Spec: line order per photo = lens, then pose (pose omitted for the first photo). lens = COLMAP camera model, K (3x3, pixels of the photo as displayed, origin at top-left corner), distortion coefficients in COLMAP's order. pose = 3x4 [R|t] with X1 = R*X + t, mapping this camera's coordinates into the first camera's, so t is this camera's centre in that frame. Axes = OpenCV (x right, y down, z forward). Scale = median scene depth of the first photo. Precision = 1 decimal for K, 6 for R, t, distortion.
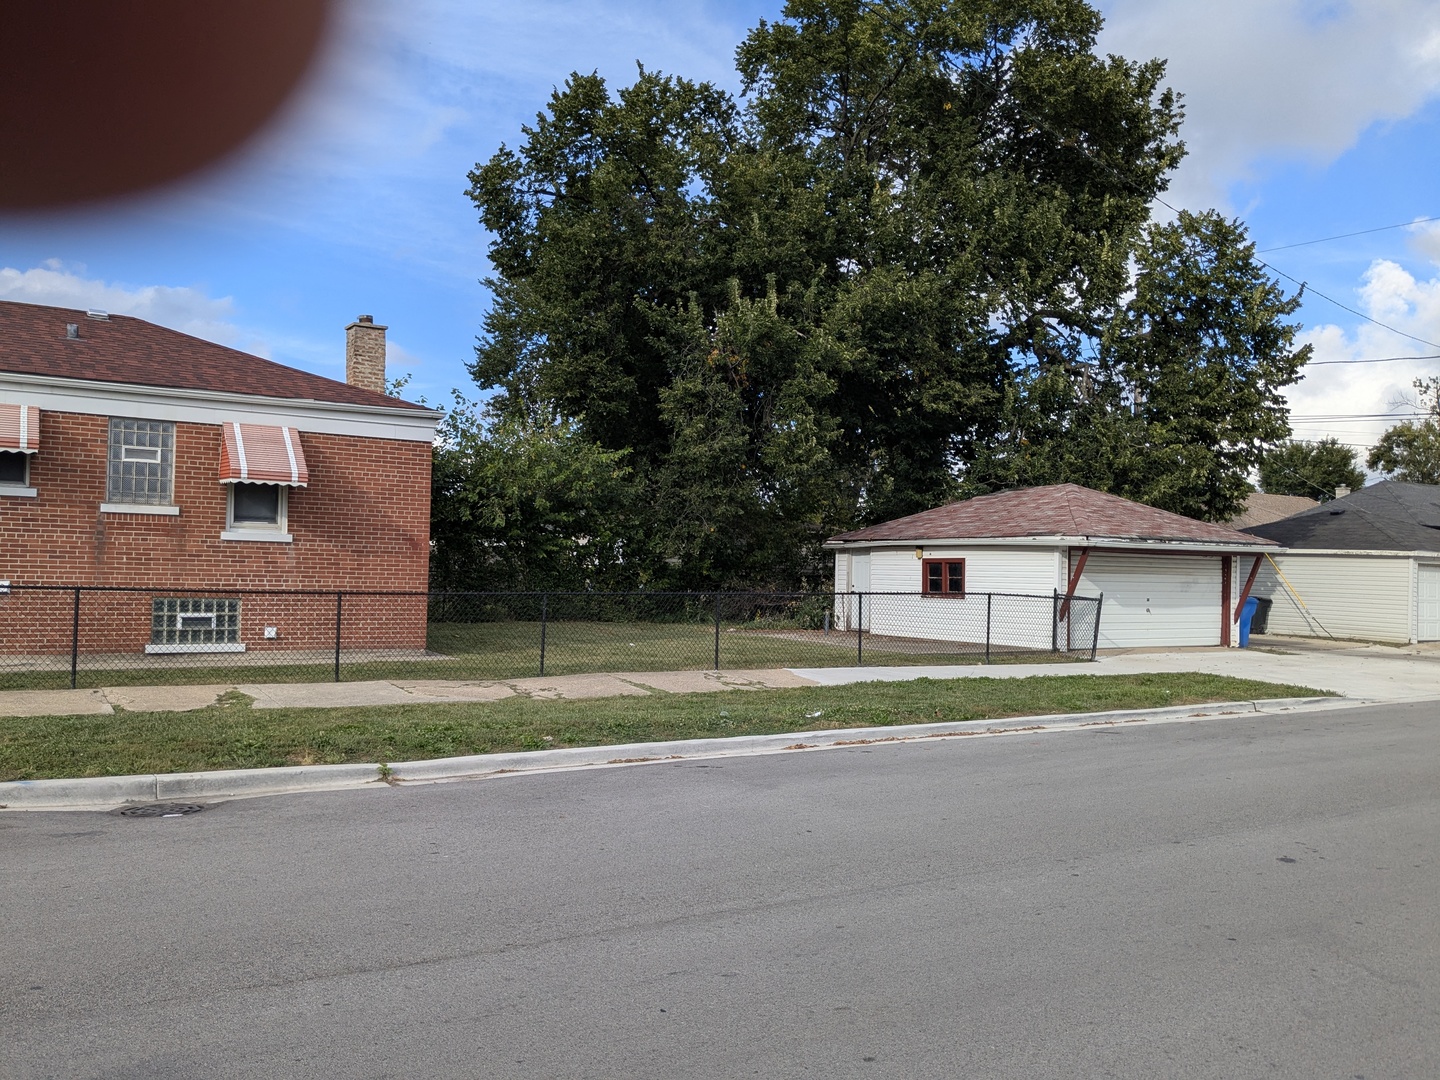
lens RADIAL K [[1145.6, 0, 724.0], [0, 1145.6, 532.0], [0, 0, 1]] dist [0.094447, -0.108840]
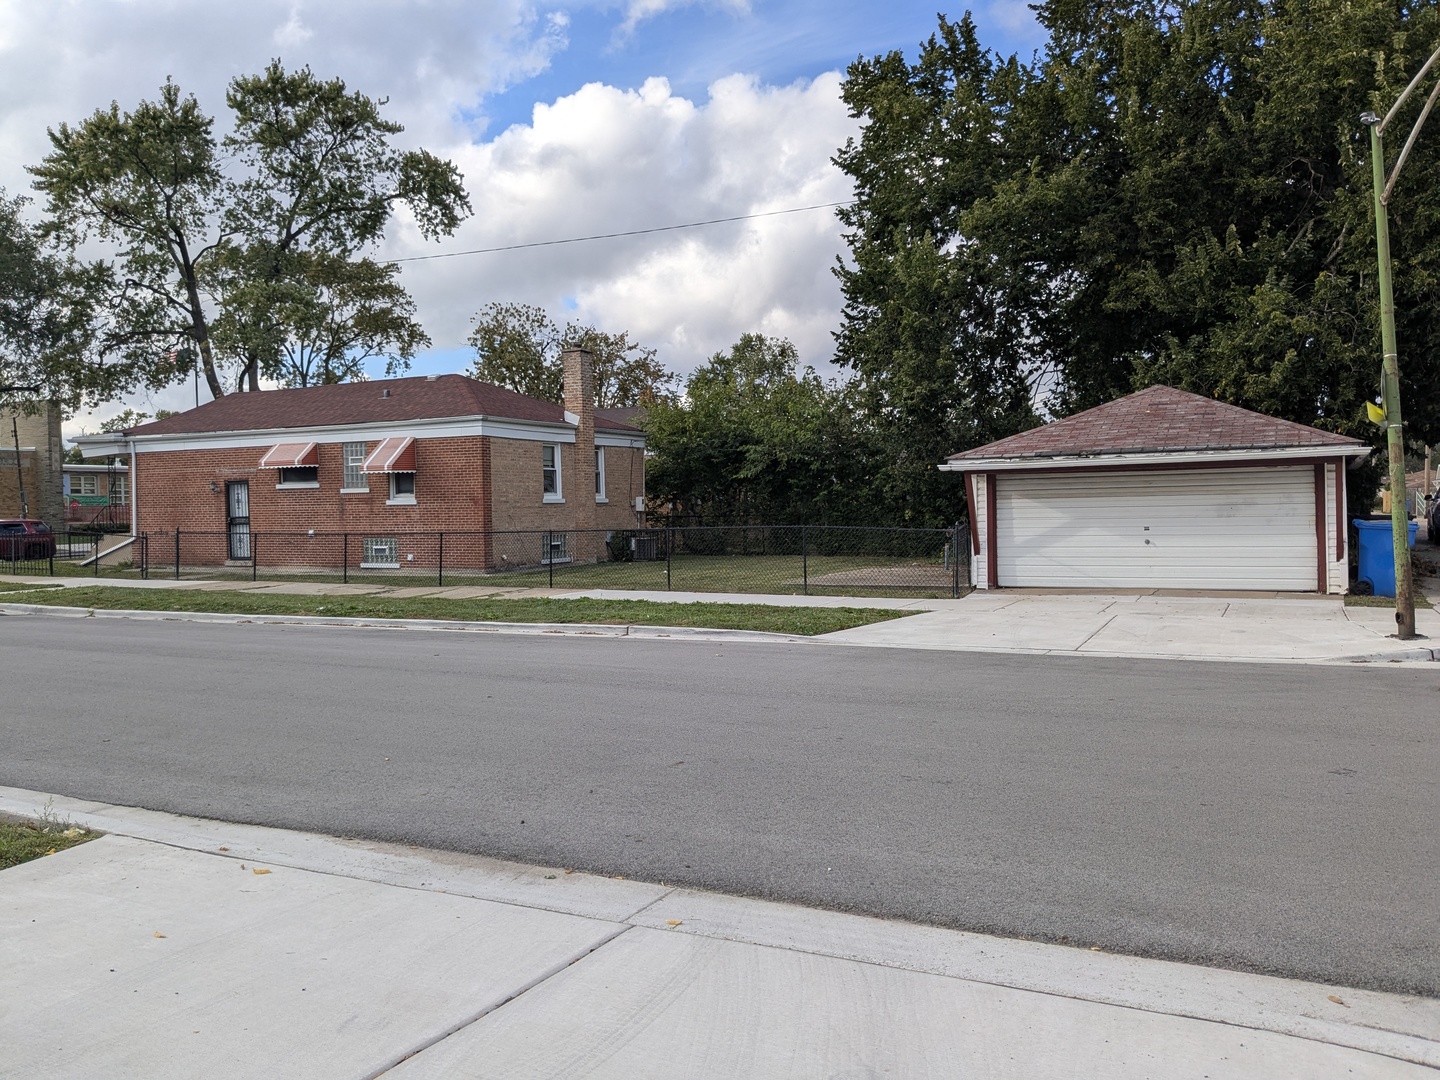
lens RADIAL K [[1145.6, 0, 724.0], [0, 1145.6, 532.0], [0, 0, 1]] dist [0.094447, -0.108840]
pose [[0.517368, -0.019223, -0.855547, 1.123111], [0.051544, 0.998633, 0.008732, 0.049439], [0.854209, -0.048616, 0.517652, 0.436871]]
